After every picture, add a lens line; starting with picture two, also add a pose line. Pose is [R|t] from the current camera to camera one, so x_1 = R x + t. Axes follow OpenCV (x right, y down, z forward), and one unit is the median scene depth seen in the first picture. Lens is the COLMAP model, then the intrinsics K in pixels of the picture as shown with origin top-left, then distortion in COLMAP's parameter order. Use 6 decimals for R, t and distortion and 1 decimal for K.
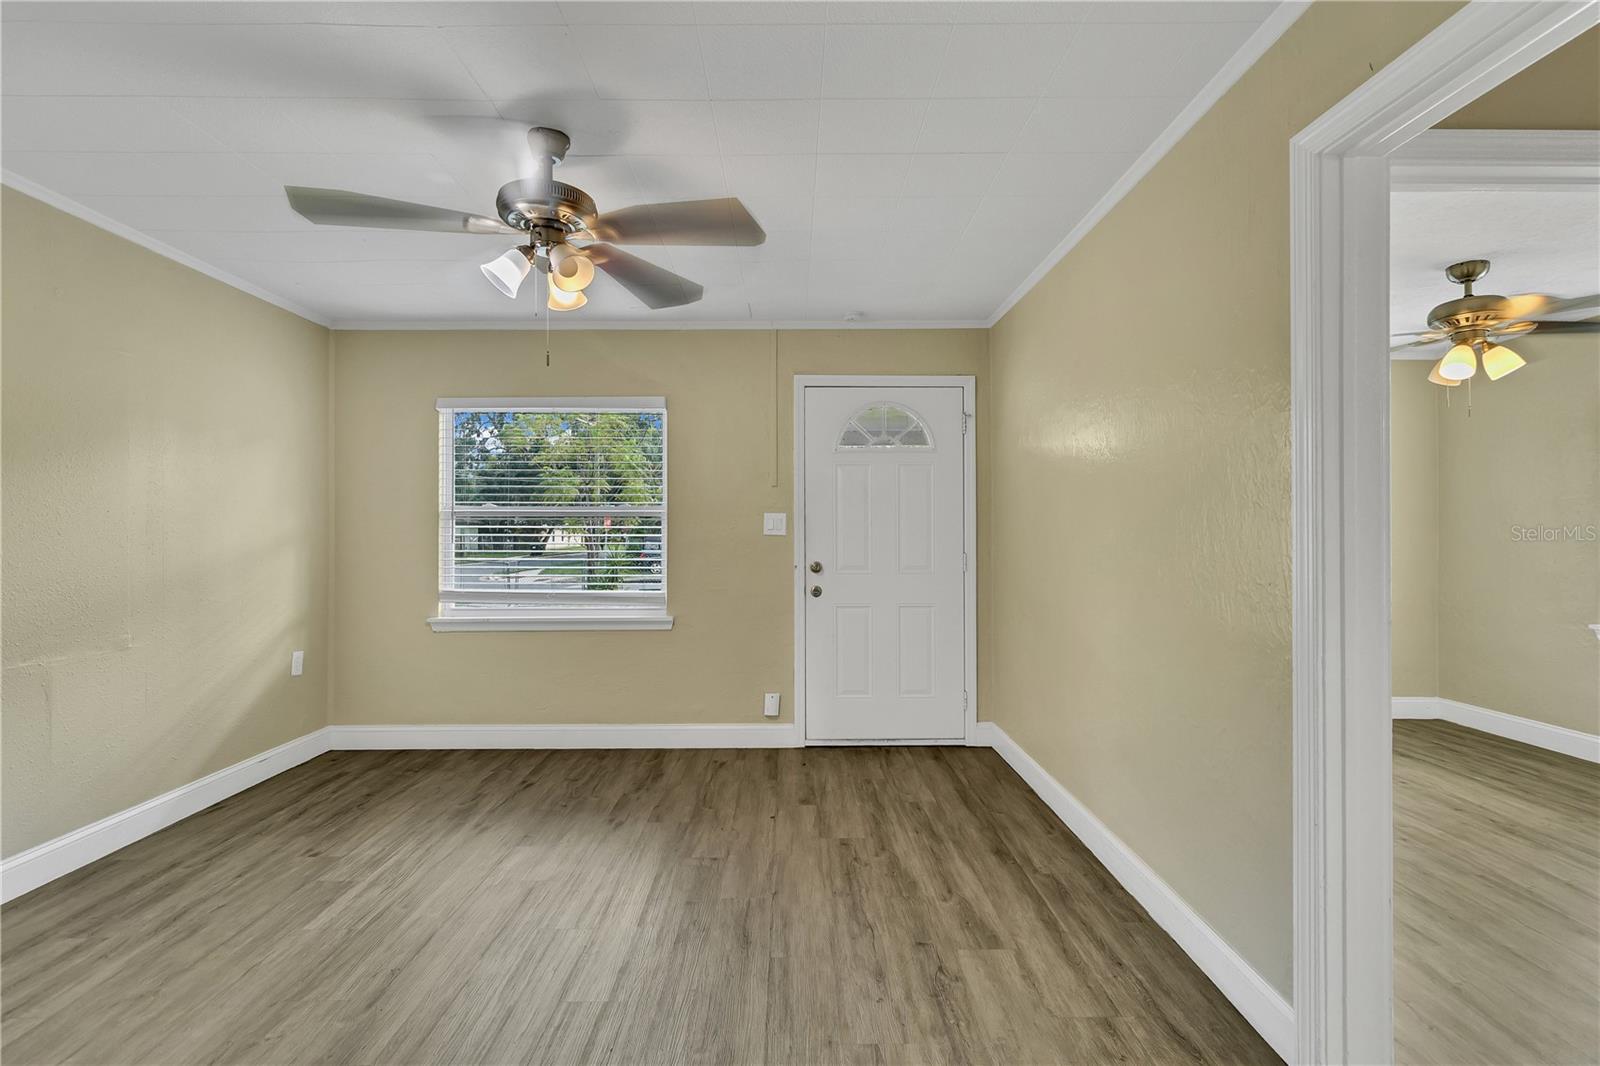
lens RADIAL K [[758.9, 0, 800.0], [0, 758.9, 533.0], [0, 0, 1]] dist [0.000286, 0.000199]
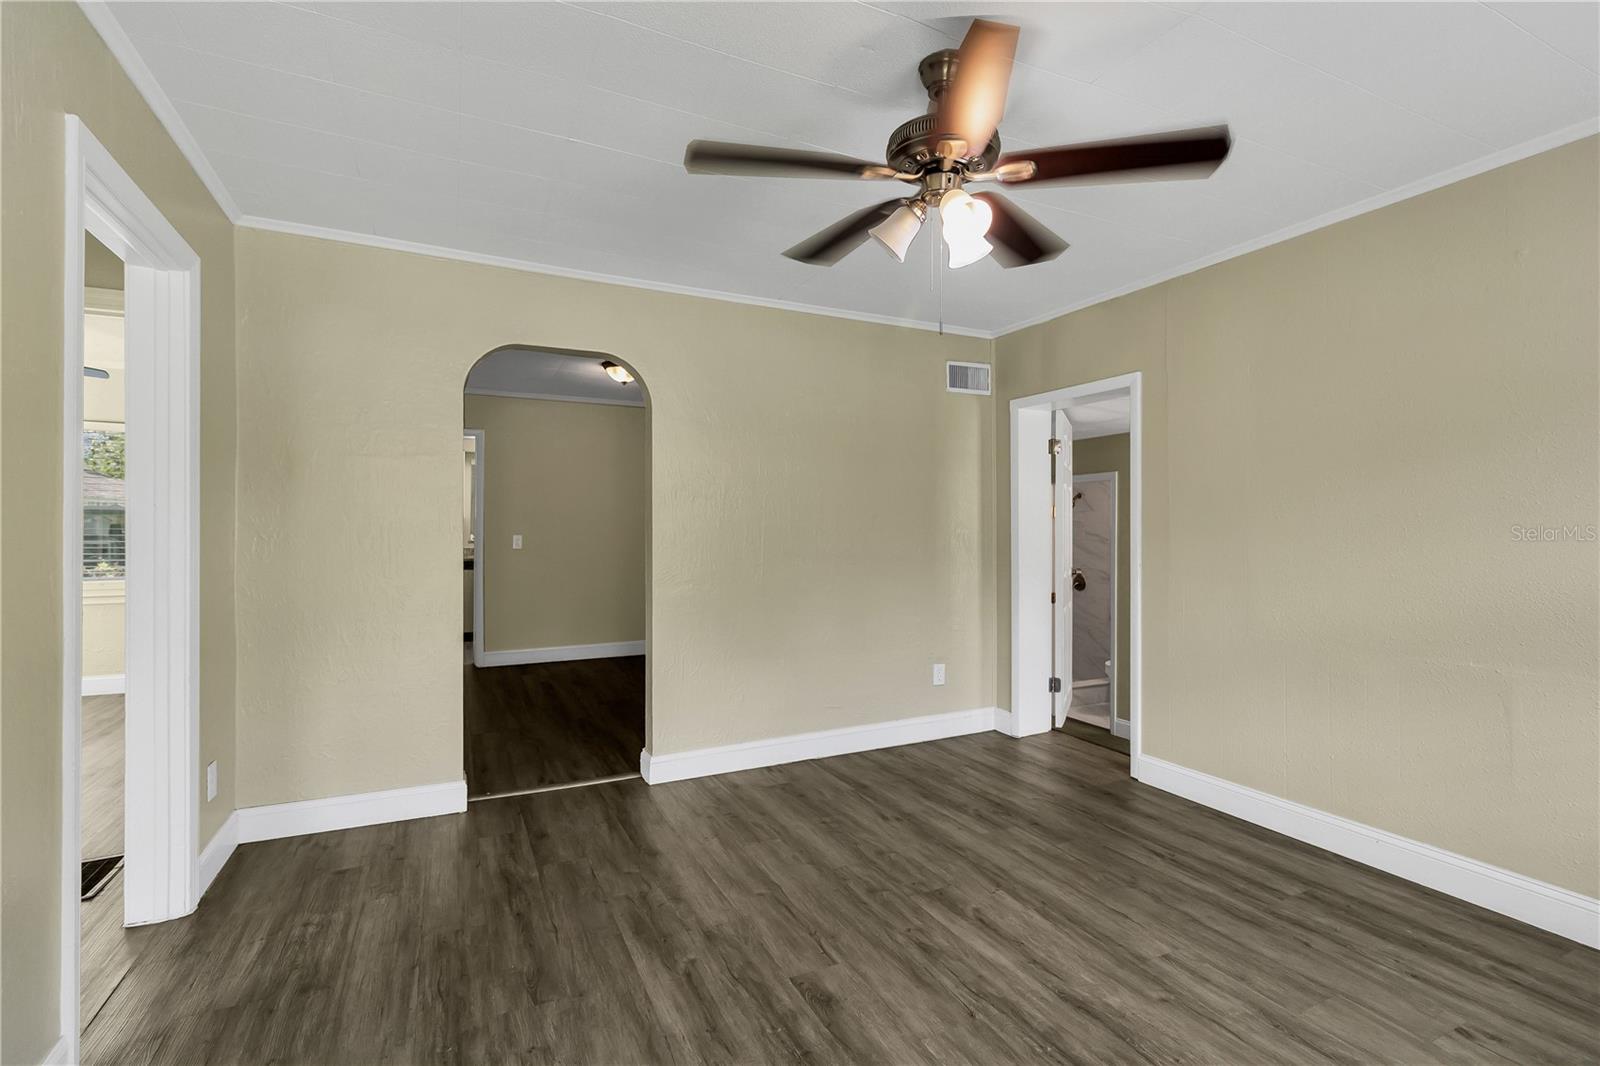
lens RADIAL K [[745.2, 0, 814.4], [0, 745.2, 523.1], [0, 0, 1]] dist [-0.001071, -0.000135]
pose [[-0.904165, -0.004195, -0.427162, 0.110954], [-0.000452, 0.999961, -0.008863, 0.001064], [0.427183, -0.007821, -0.904132, 1.191888]]
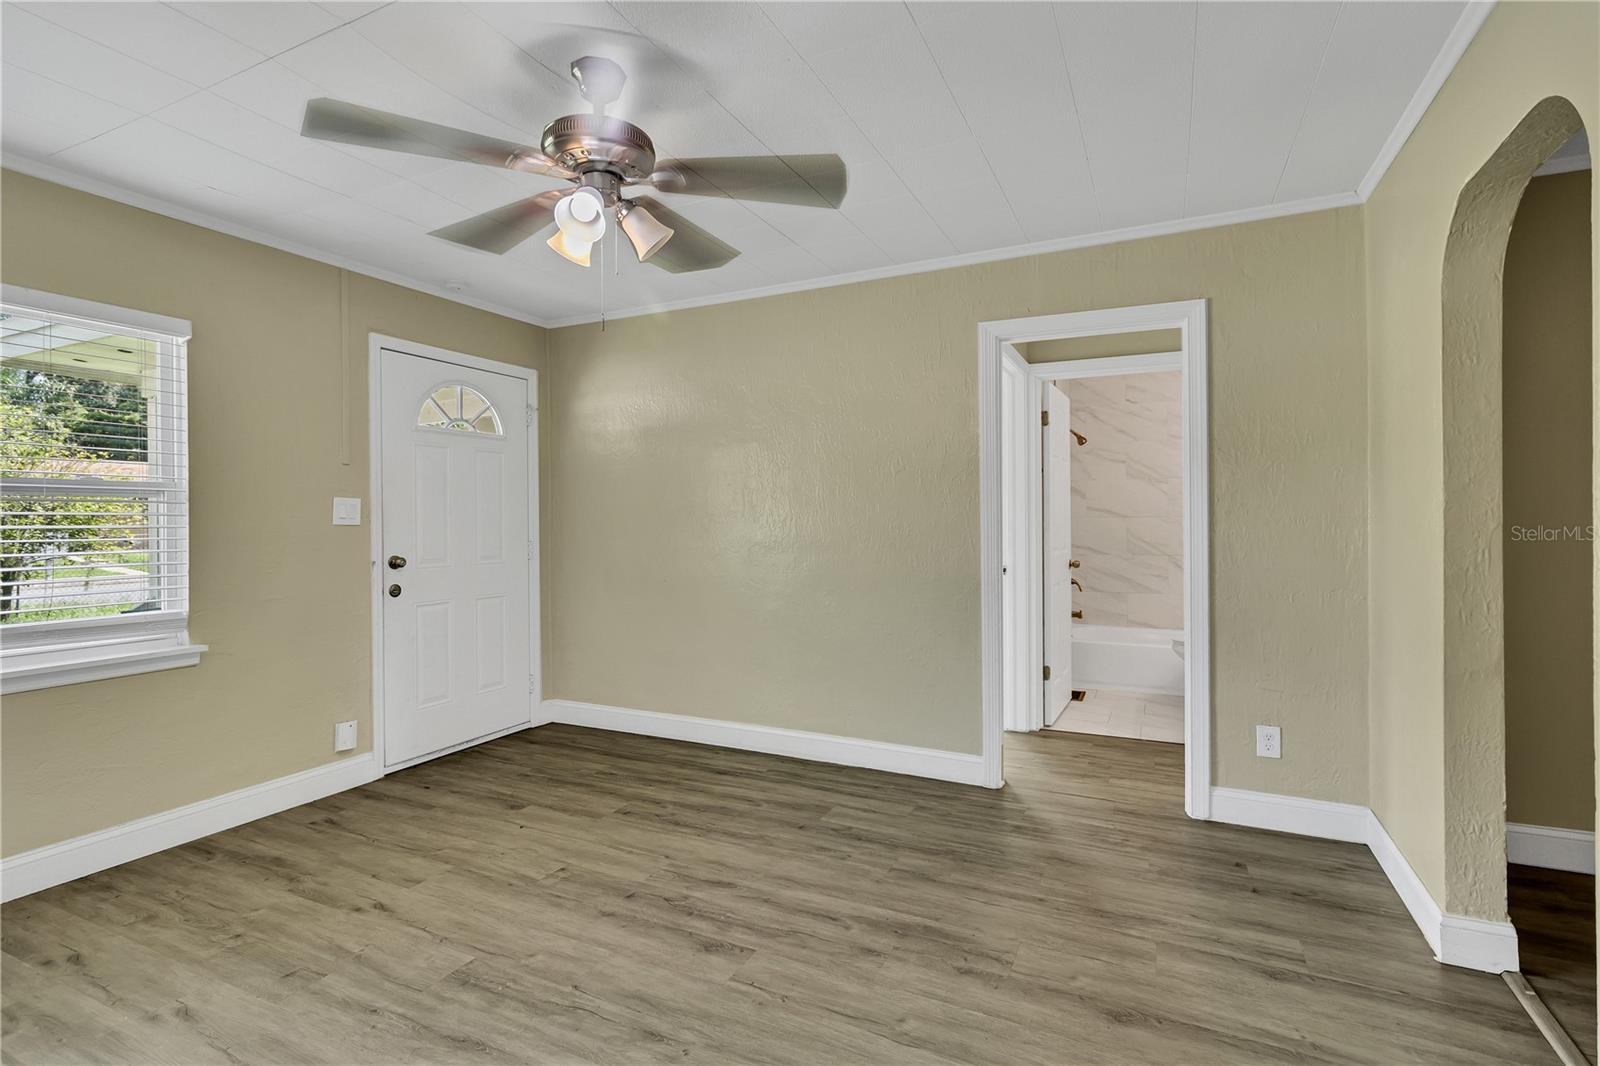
lens RADIAL K [[745.2, 0, 814.4], [0, 745.2, 523.1], [0, 0, 1]] dist [-0.001071, -0.000135]
pose [[0.444372, -0.005466, 0.895826, -0.701127], [0.005081, 0.999981, 0.003580, 0.000619], [-0.895828, 0.002961, 0.444391, 0.275478]]
